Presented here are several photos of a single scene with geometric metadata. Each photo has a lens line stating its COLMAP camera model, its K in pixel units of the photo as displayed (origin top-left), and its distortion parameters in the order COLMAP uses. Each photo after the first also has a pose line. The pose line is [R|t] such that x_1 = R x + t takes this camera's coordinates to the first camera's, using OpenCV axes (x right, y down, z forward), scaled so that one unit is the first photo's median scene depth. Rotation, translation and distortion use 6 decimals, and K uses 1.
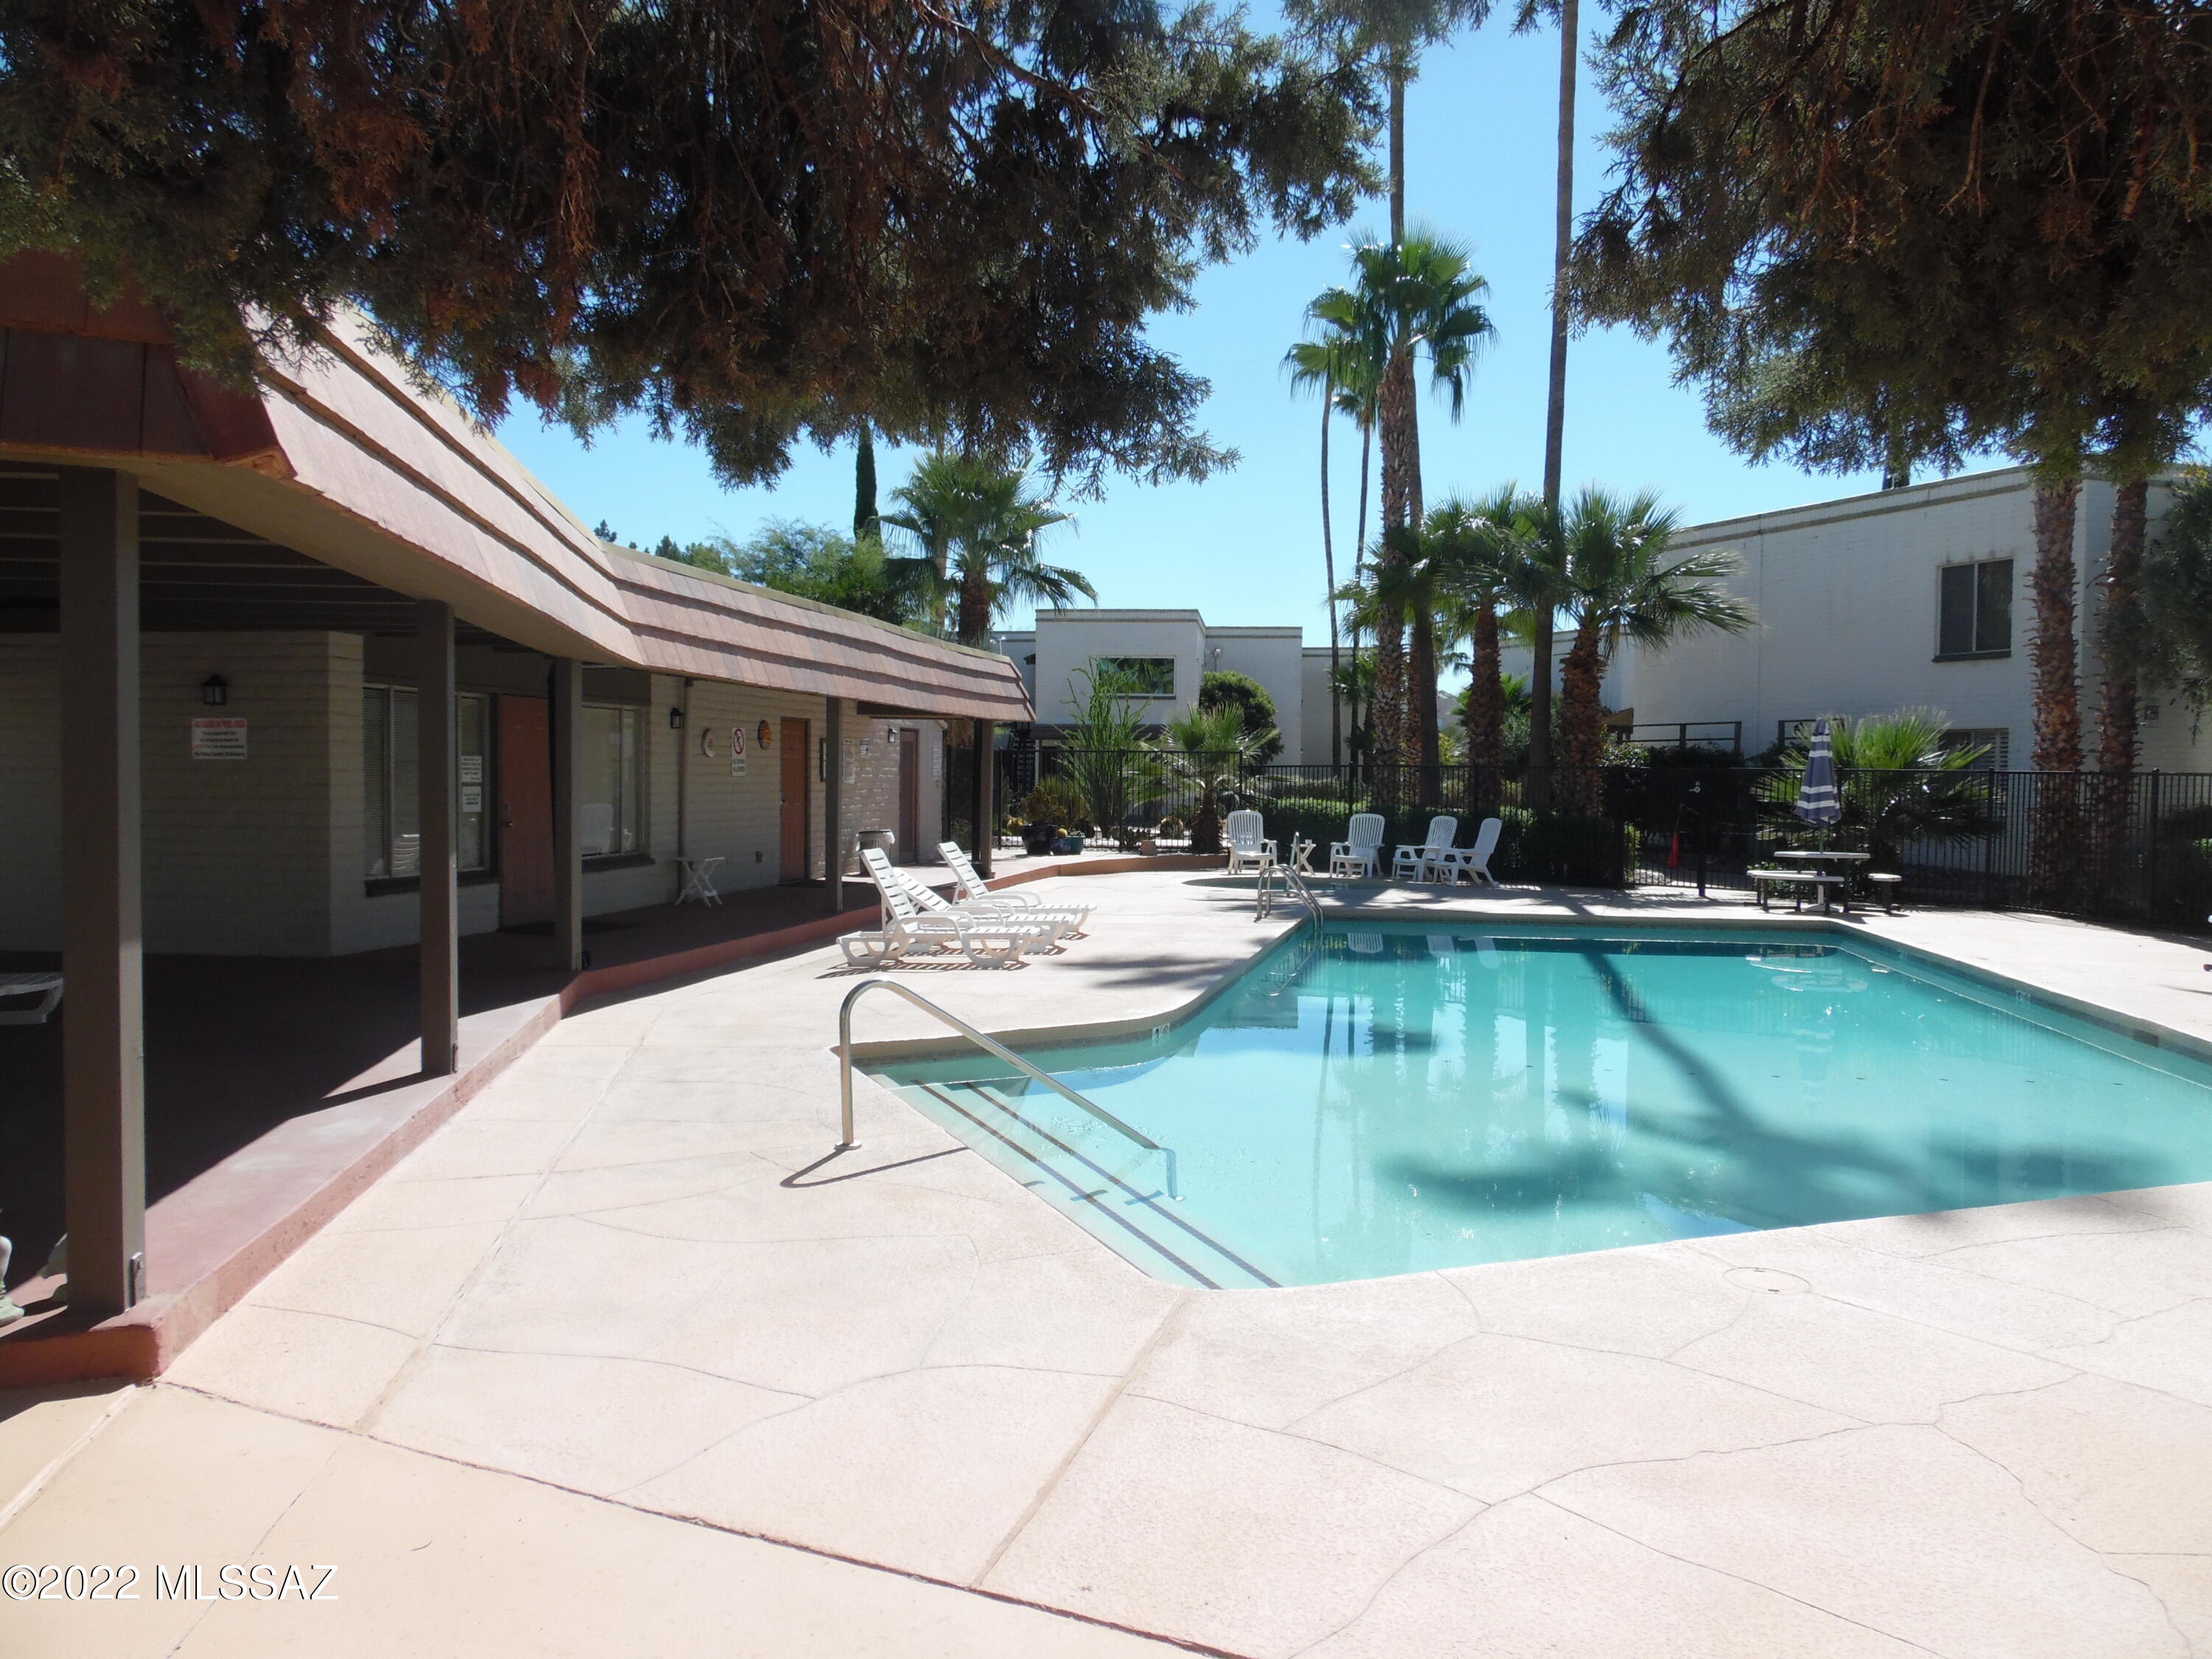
lens RADIAL K [[1662.9, 0, 1101.7], [0, 1662.9, 828.9], [0, 0, 1]] dist [-0.026723, 0.063304]
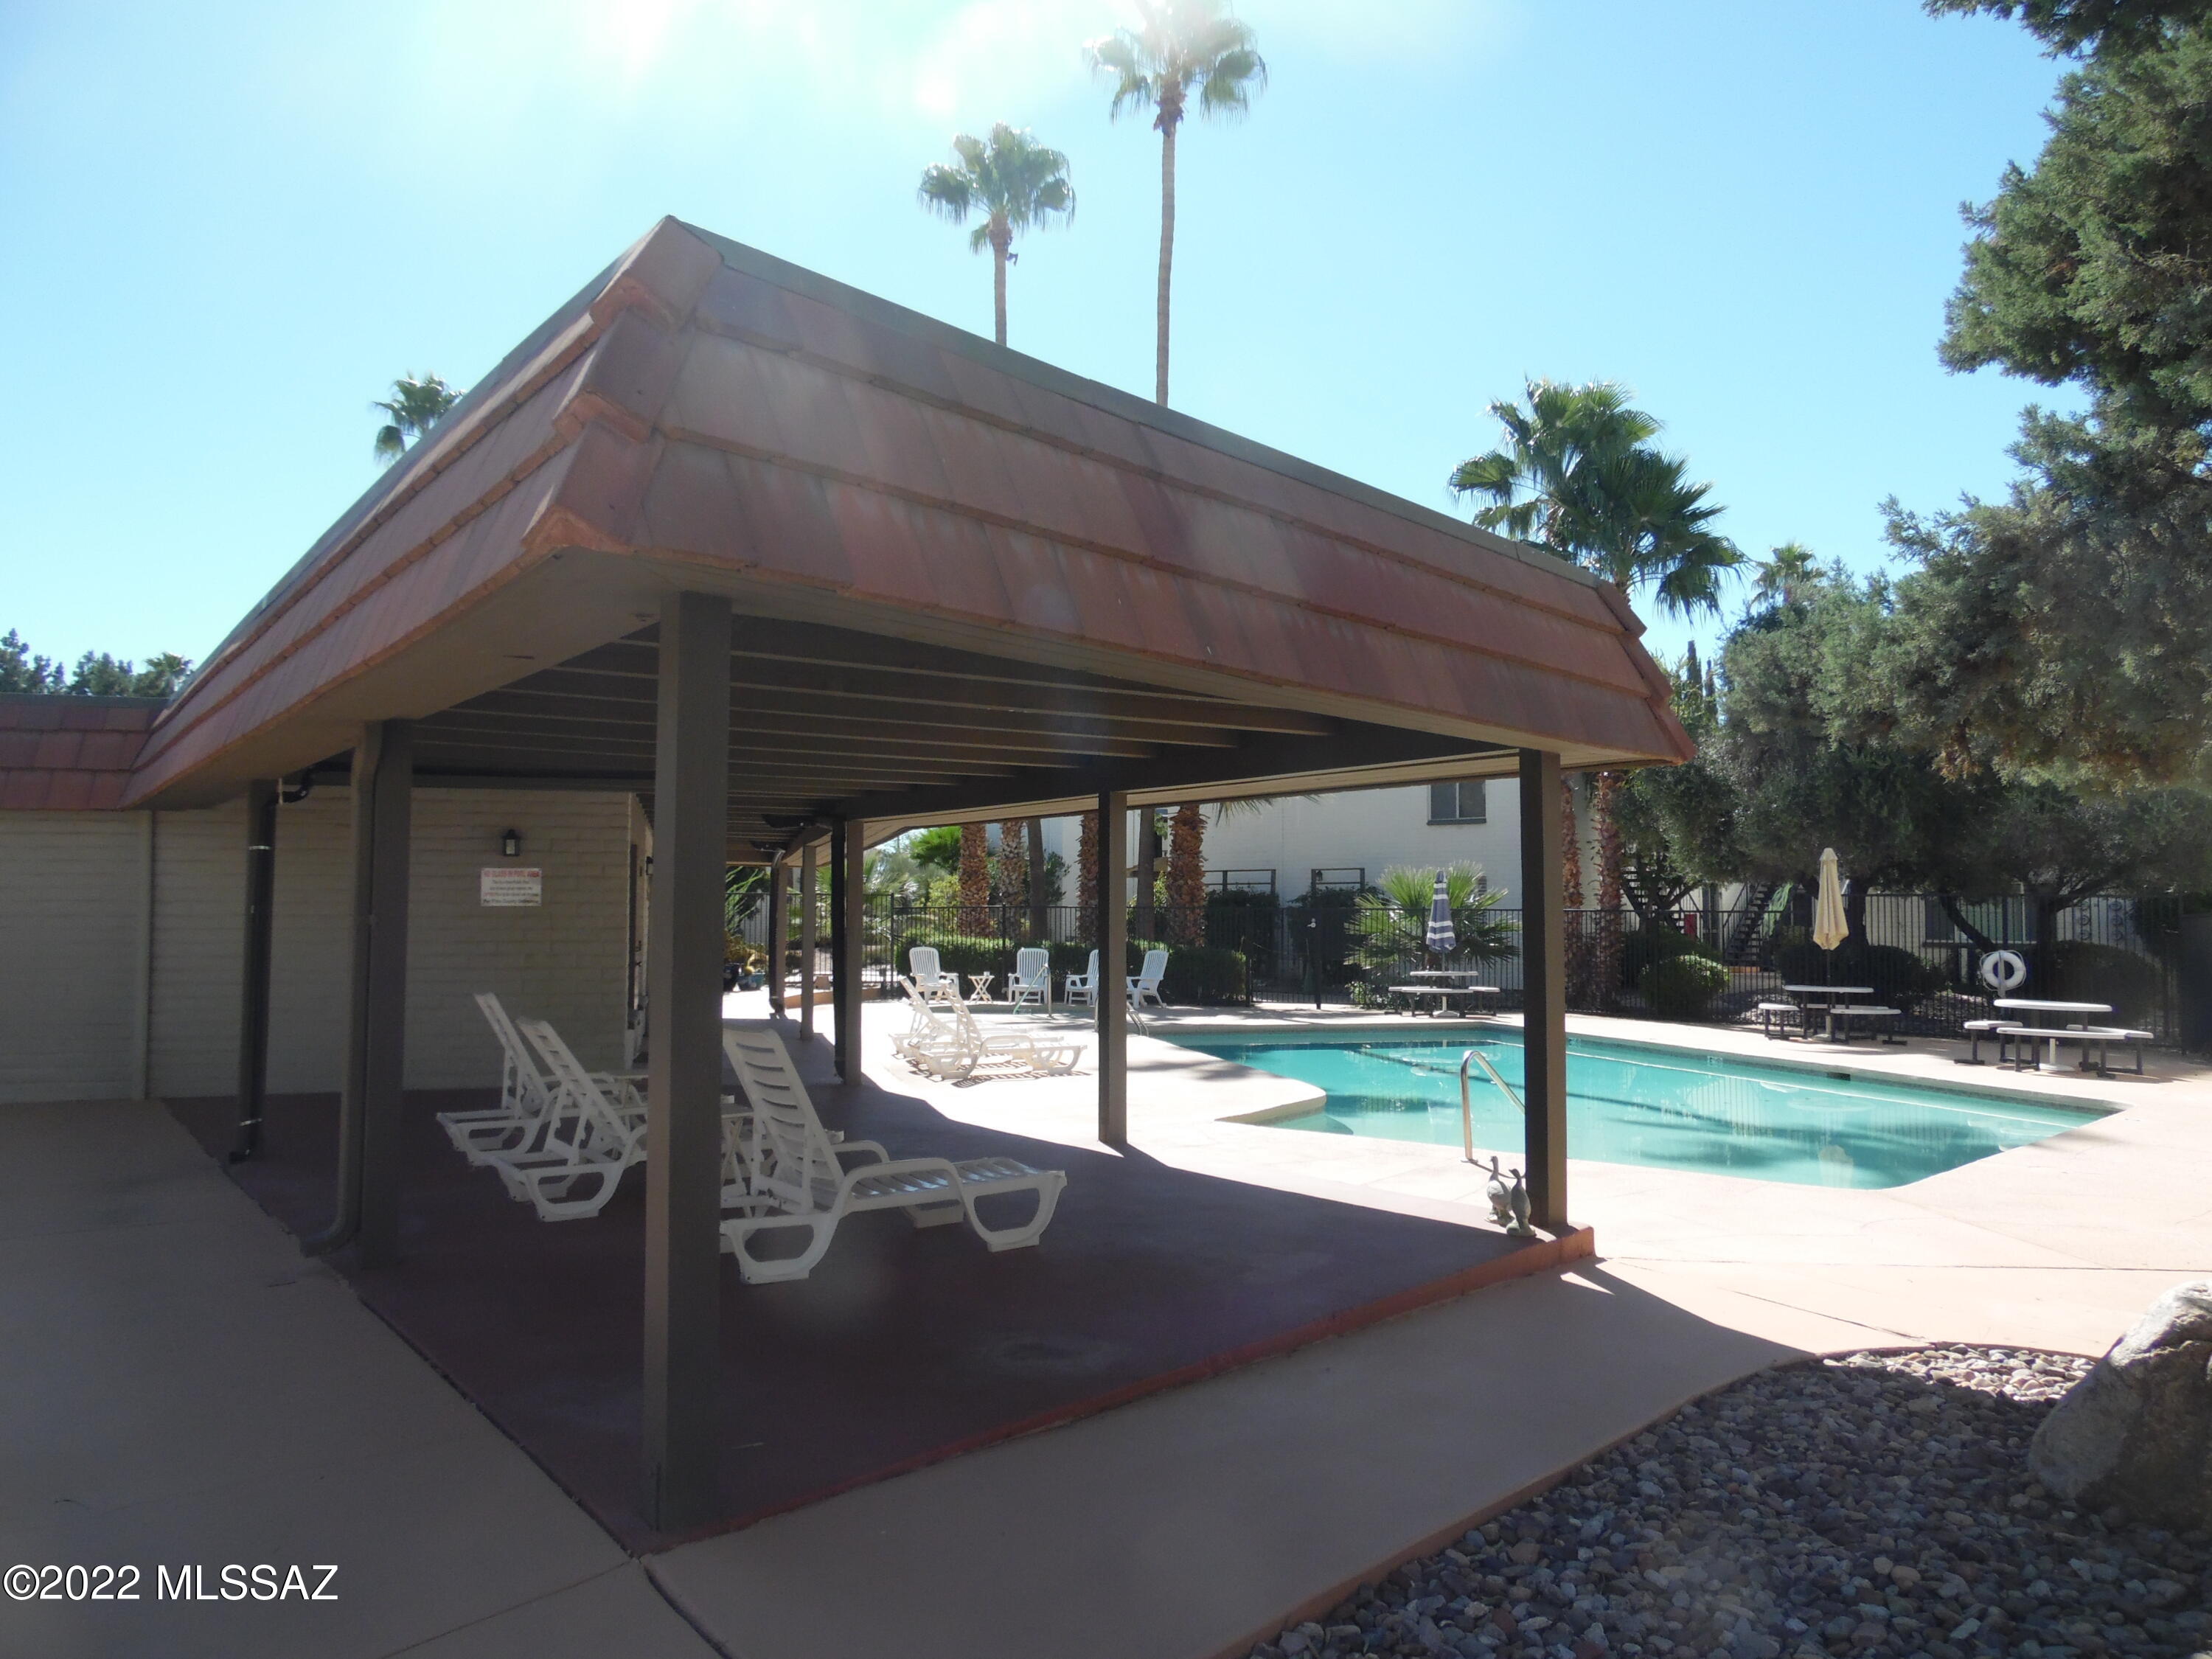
lens RADIAL K [[1662.9, 0, 1112.0], [0, 1662.9, 826.7], [0, 0, 1]] dist [-0.026723, 0.063304]
pose [[0.904956, 0.017439, 0.425148, -0.319142], [0.018539, 0.996595, -0.080341, 0.000497], [-0.425101, 0.080587, 0.901551, -0.077731]]
